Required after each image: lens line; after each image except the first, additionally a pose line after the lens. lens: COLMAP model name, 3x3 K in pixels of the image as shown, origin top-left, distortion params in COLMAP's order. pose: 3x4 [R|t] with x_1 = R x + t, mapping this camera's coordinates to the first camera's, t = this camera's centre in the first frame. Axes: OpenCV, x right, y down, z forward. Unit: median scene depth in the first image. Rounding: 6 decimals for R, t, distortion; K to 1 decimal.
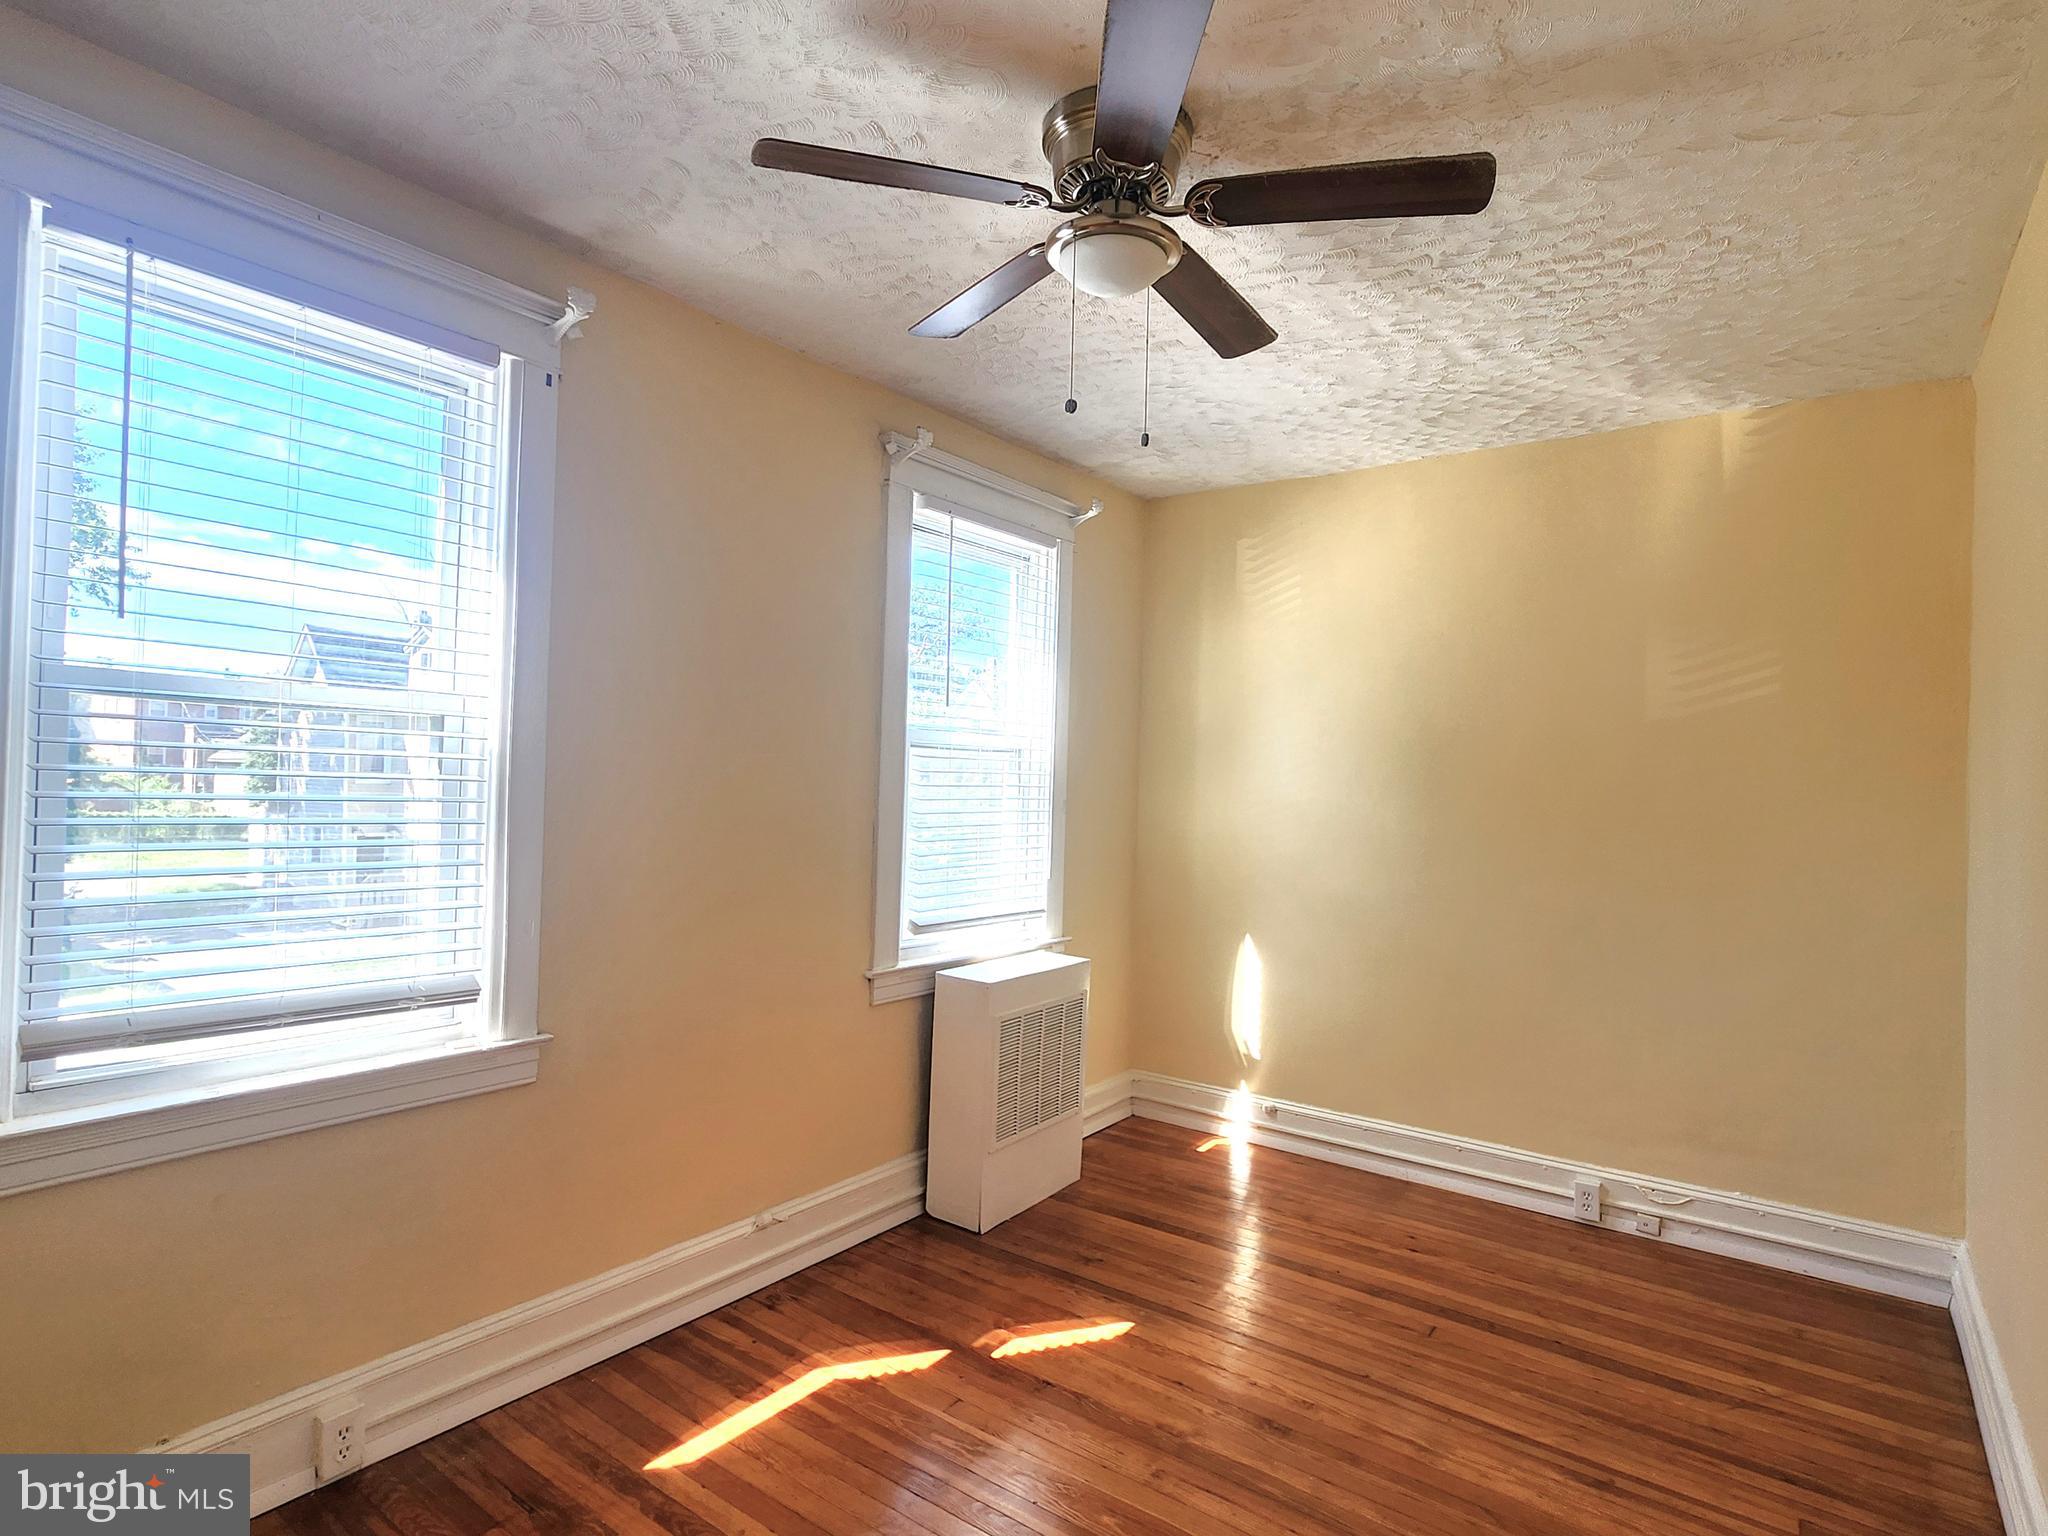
lens RADIAL K [[834.1, 0, 1033.3], [0, 834.1, 773.0], [0, 0, 1]] dist [-0.004479, 0.000246]
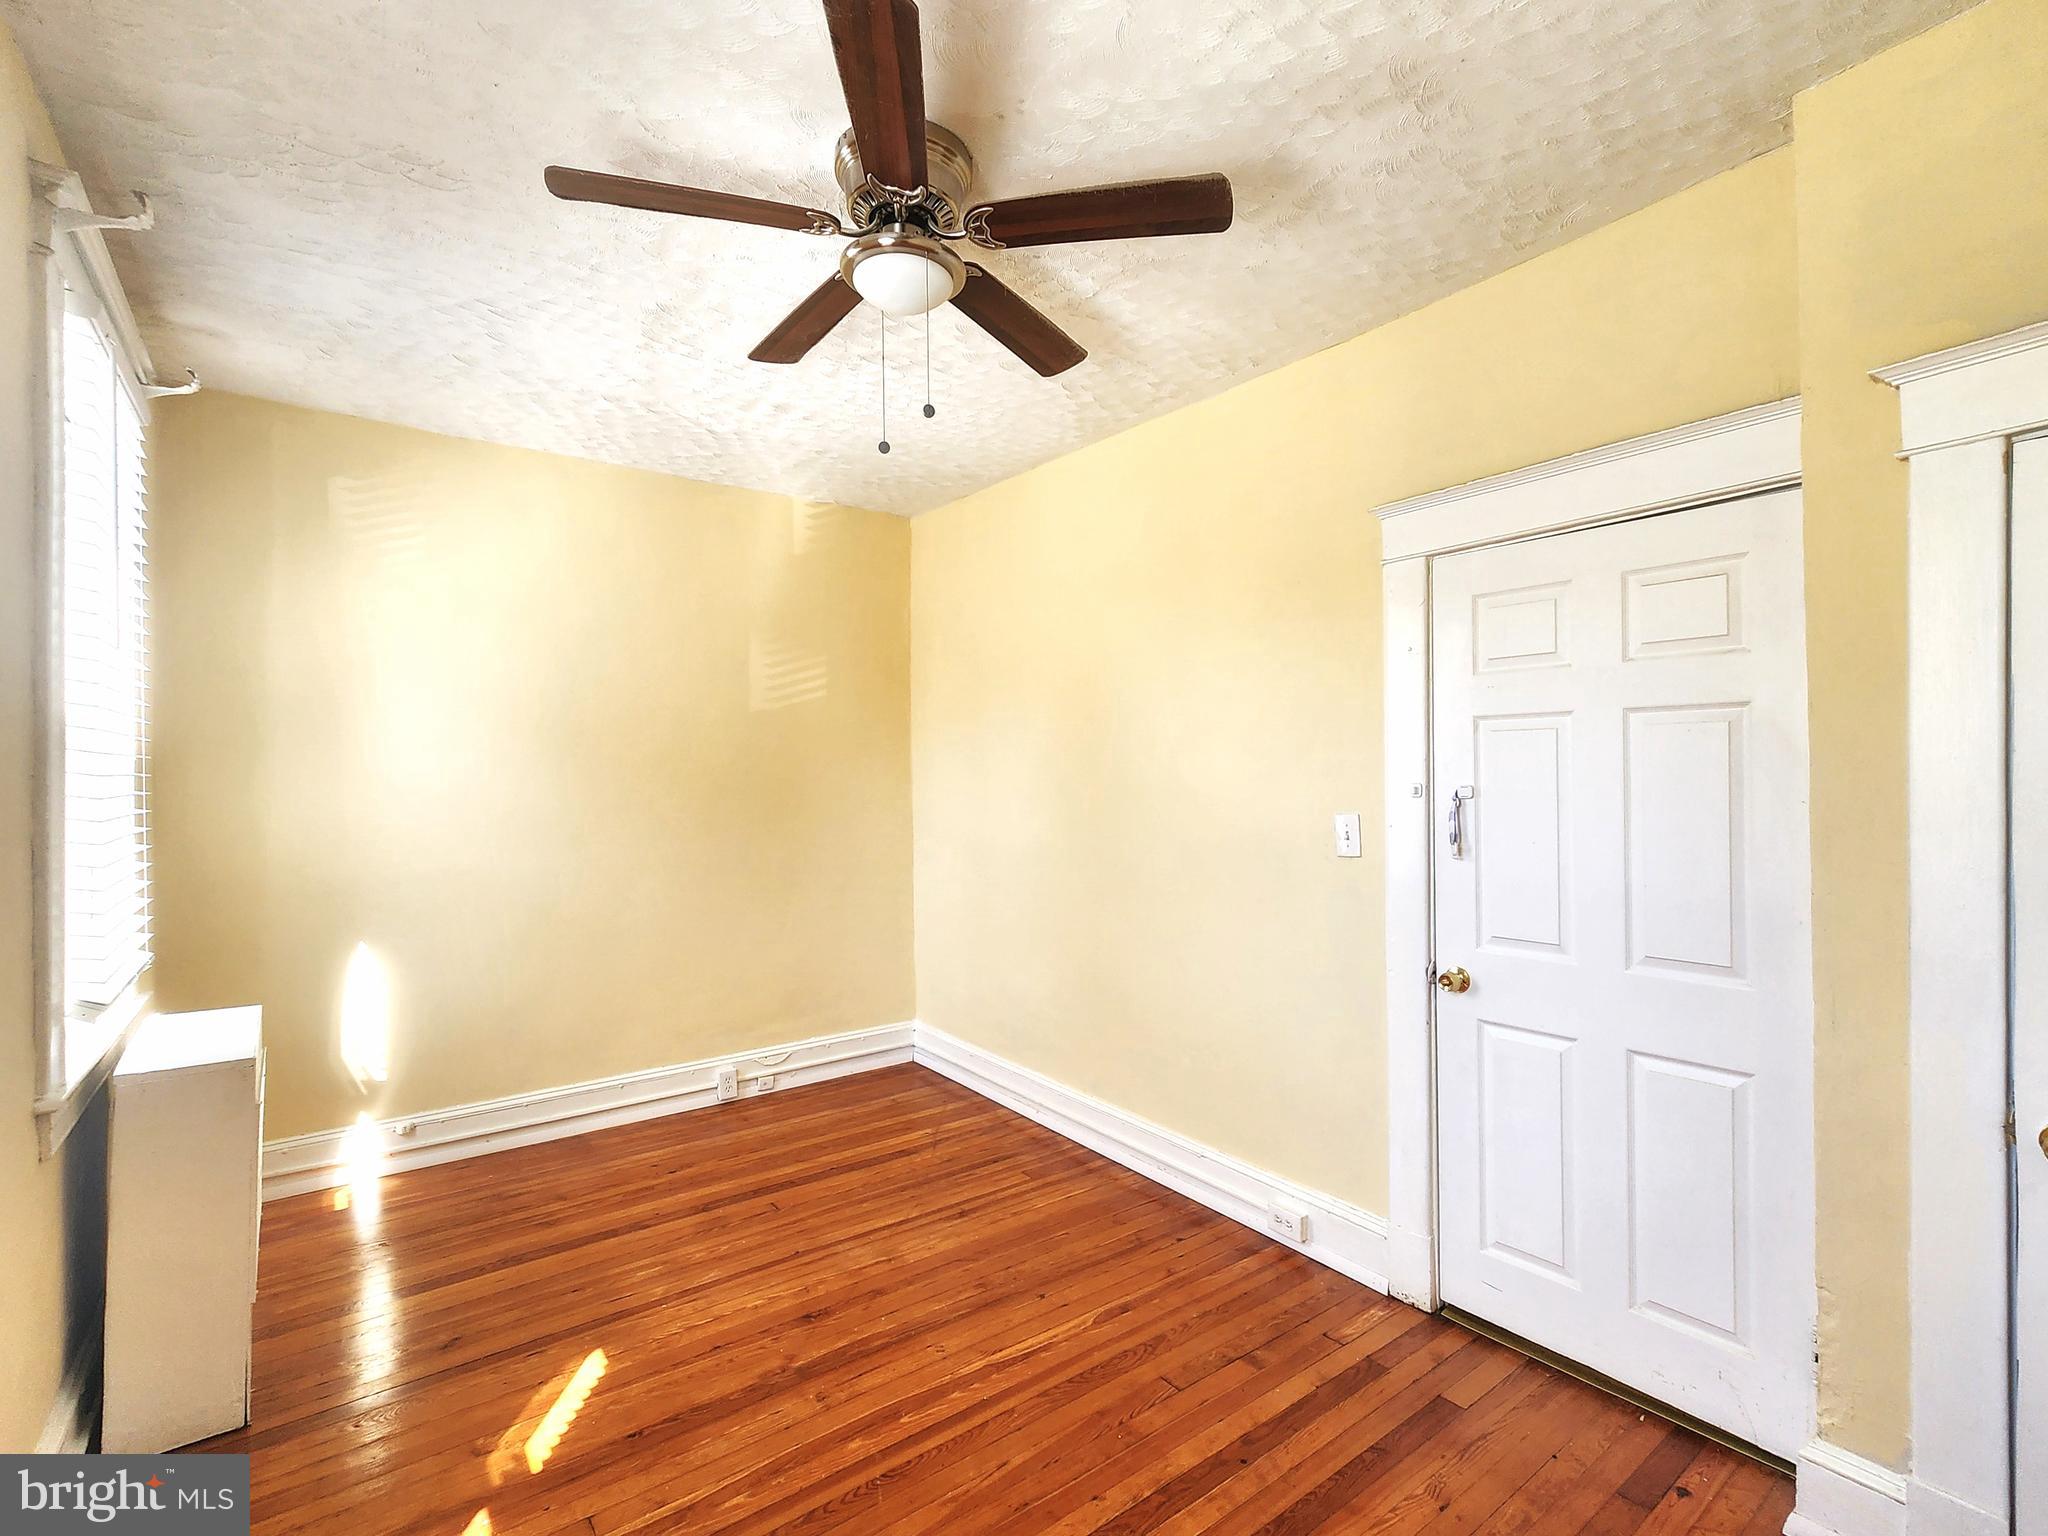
lens RADIAL K [[858.2, 0, 816.4], [0, 858.2, 772.8], [0, 0, 1]] dist [-0.003278, -0.000051]
pose [[0.495784, -0.031113, 0.867888, -0.461478], [0.009186, 0.999490, 0.030583, -0.007162], [-0.868397, -0.007190, 0.495817, 0.258464]]
